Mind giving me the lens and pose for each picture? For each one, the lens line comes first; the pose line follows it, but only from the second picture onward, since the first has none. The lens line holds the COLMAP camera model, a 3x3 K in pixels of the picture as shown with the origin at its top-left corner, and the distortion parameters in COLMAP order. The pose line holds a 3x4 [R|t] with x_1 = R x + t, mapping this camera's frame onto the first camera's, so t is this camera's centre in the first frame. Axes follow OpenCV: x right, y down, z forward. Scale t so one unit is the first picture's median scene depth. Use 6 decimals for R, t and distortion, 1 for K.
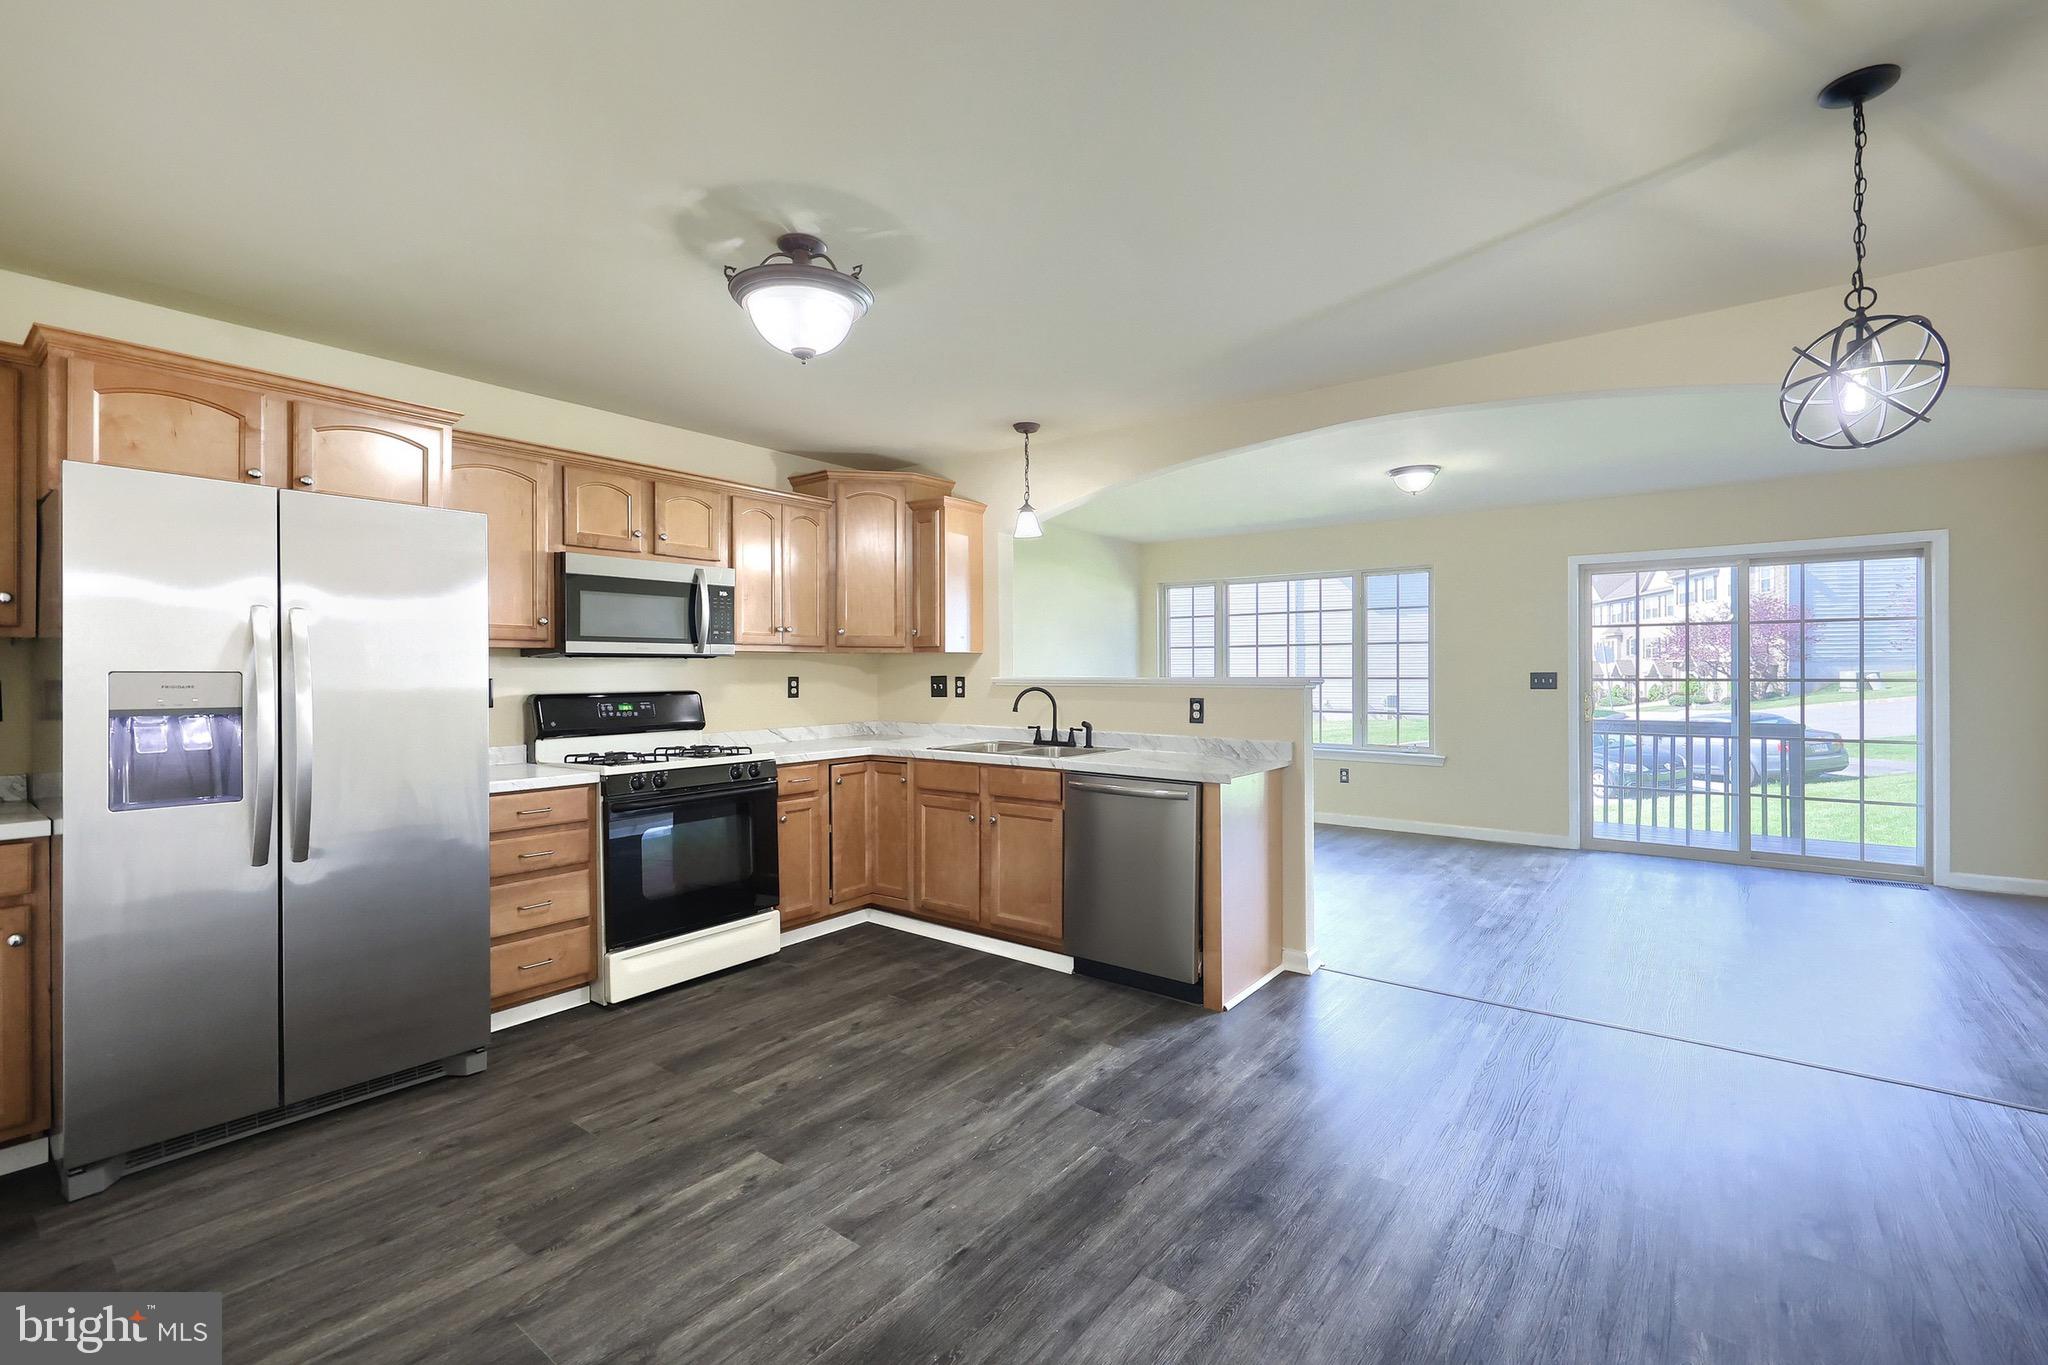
lens RADIAL K [[861.9, 0, 1031.2], [0, 861.9, 673.3], [0, 0, 1]] dist [-0.000629, -0.000328]
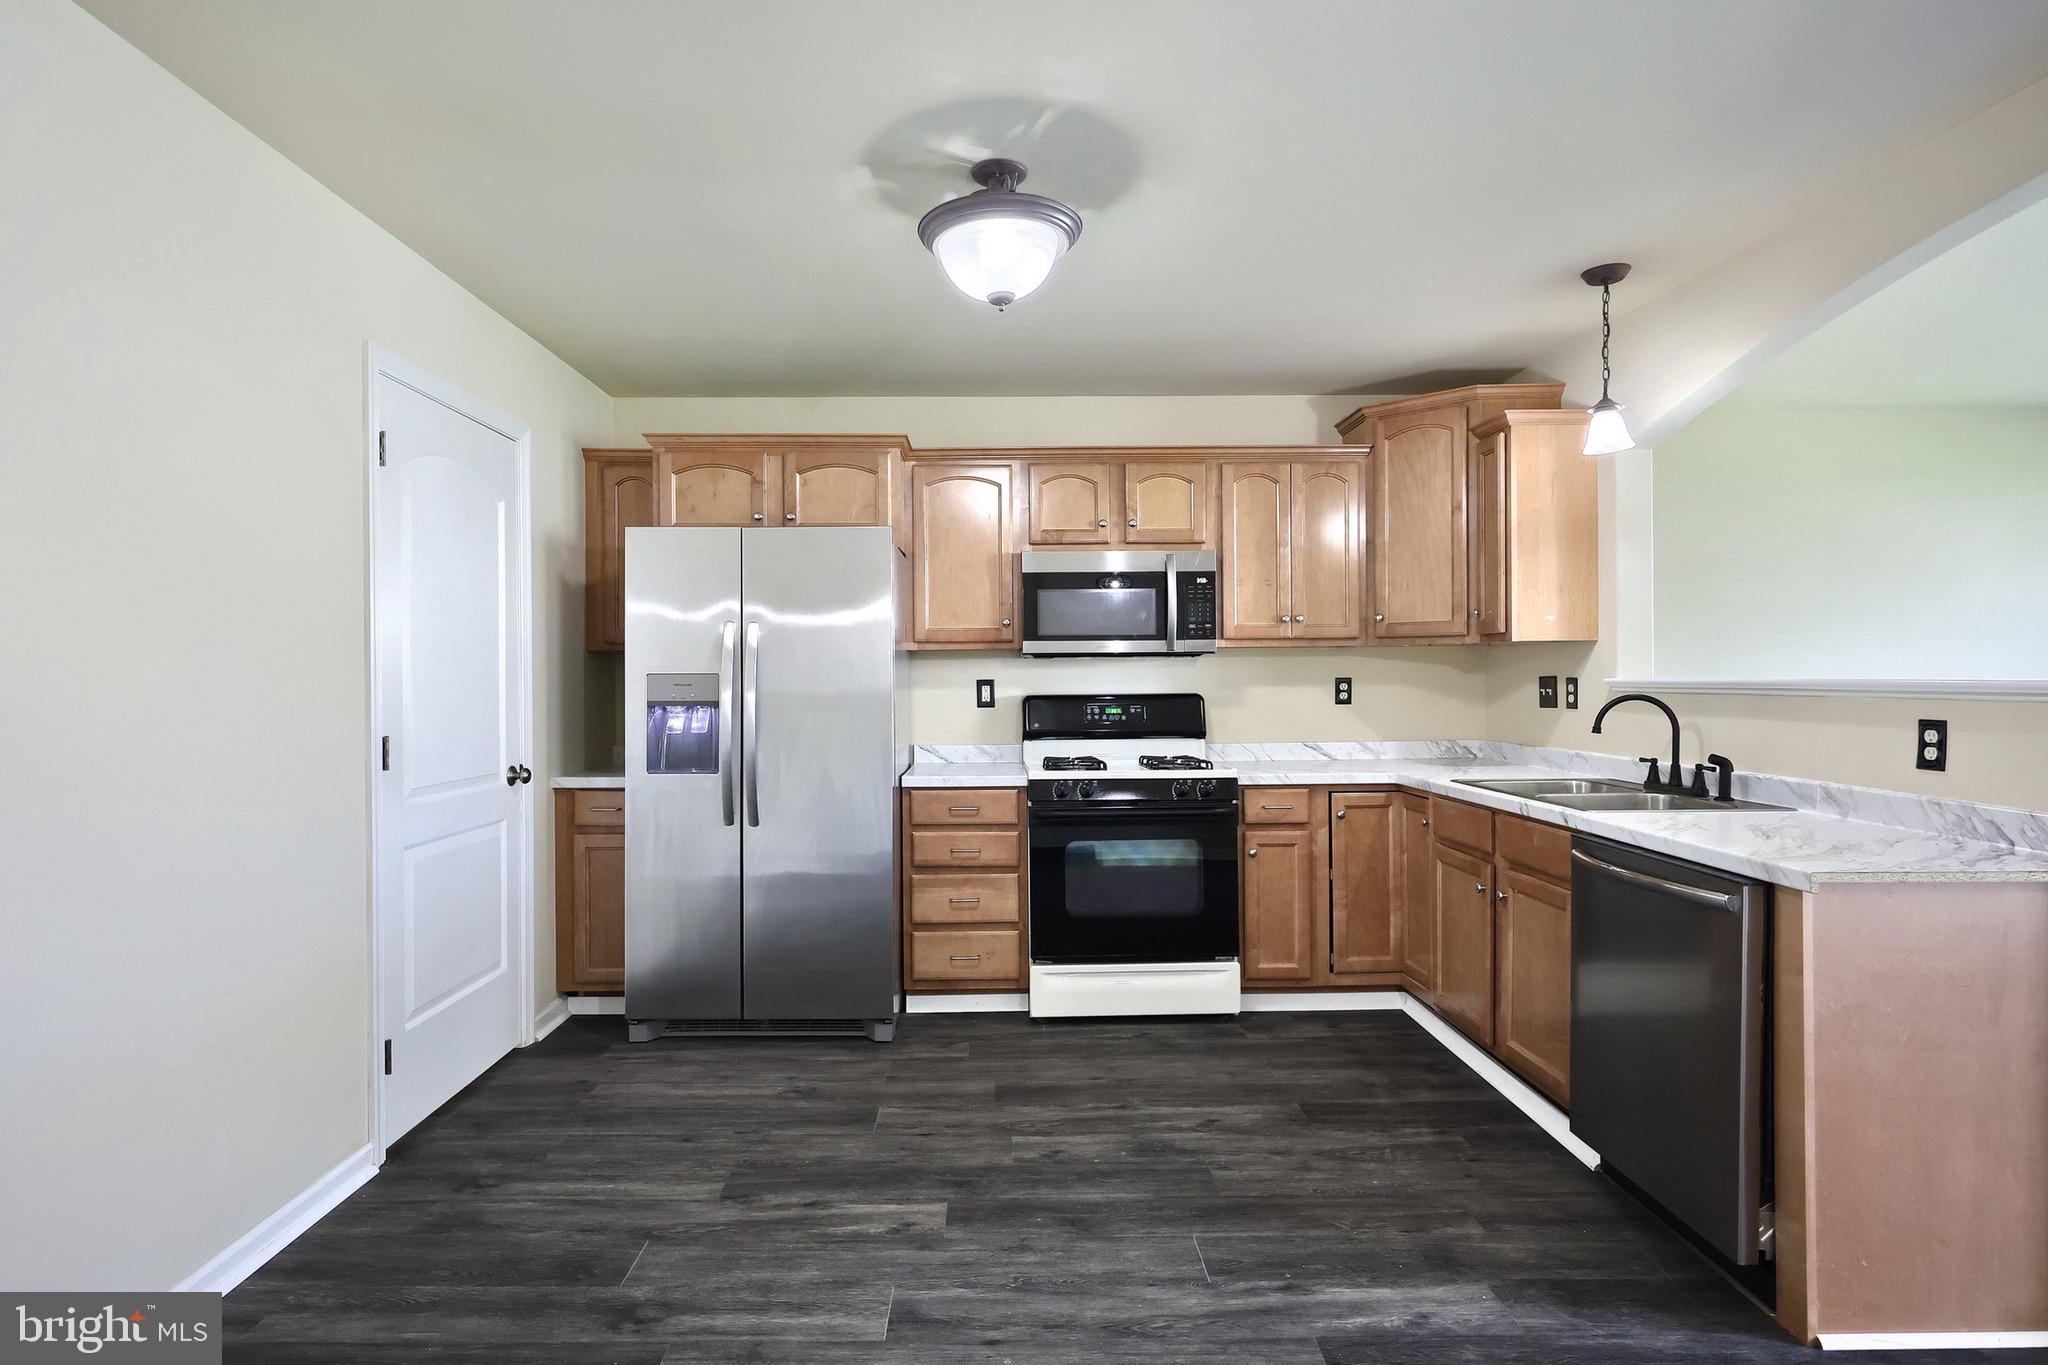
lens RADIAL K [[1021.4, 0, 1012.7], [0, 1021.4, 682.5], [0, 0, 1]] dist [0.001605, 0.000250]
pose [[0.629490, 0.002489, -0.777005, 0.430350], [0.003165, 0.999978, 0.005767, 0.003459], [0.777002, -0.006089, 0.629468, 0.297242]]
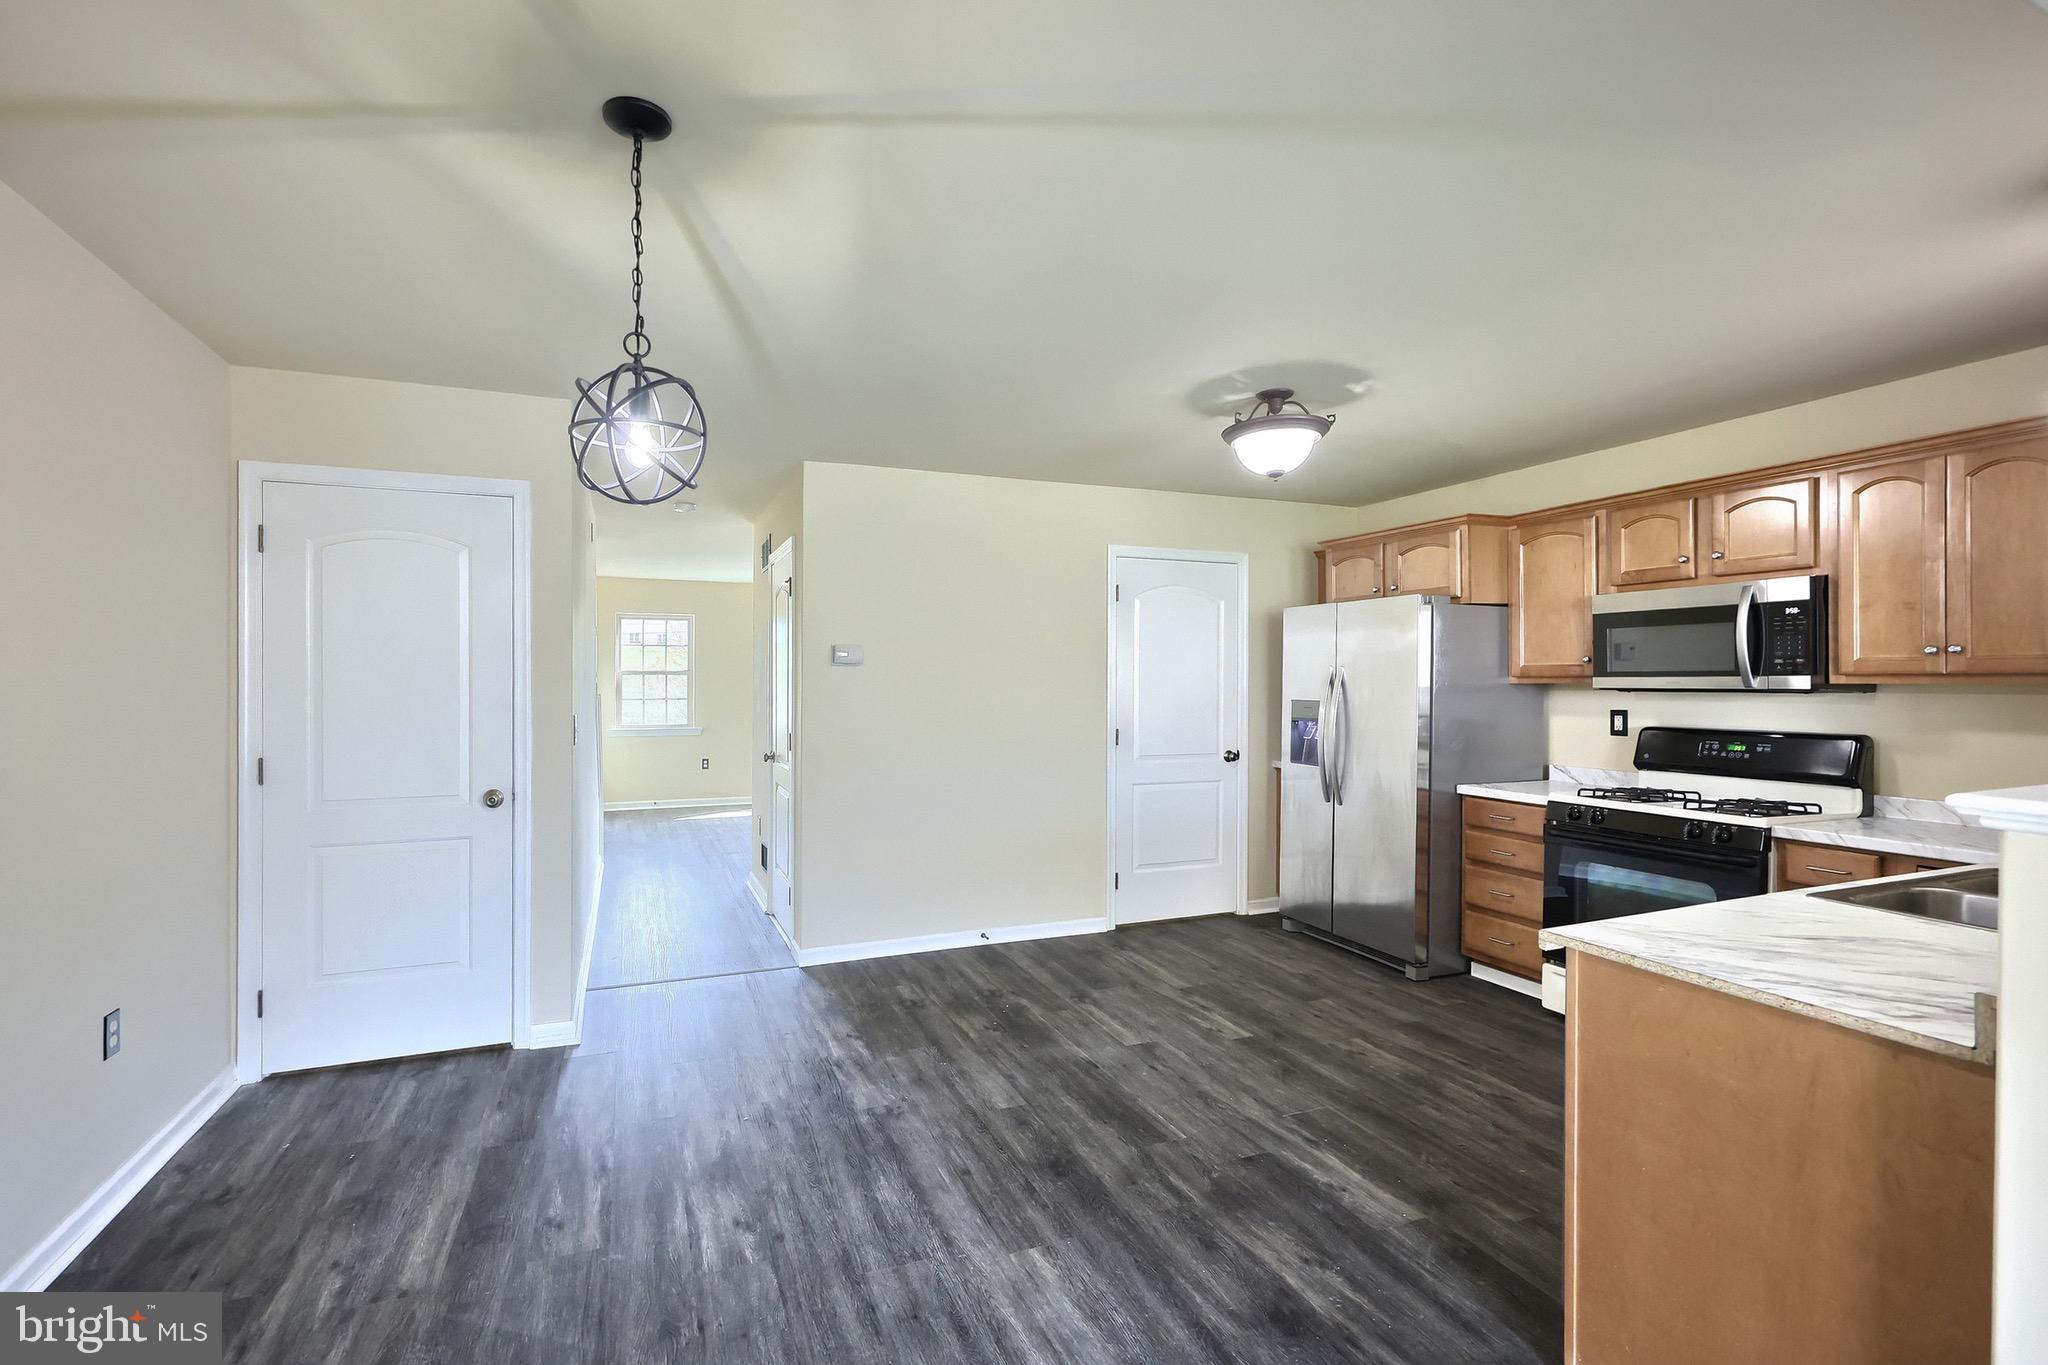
lens RADIAL K [[901.5, 0, 1017.2], [0, 901.5, 684.1], [0, 0, 1]] dist [0.001126, 0.000166]
pose [[-0.471746, 0.004612, -0.881723, 0.946173], [-0.004411, 0.999961, 0.007590, -0.040164], [0.881724, 0.007470, -0.471707, 1.057539]]
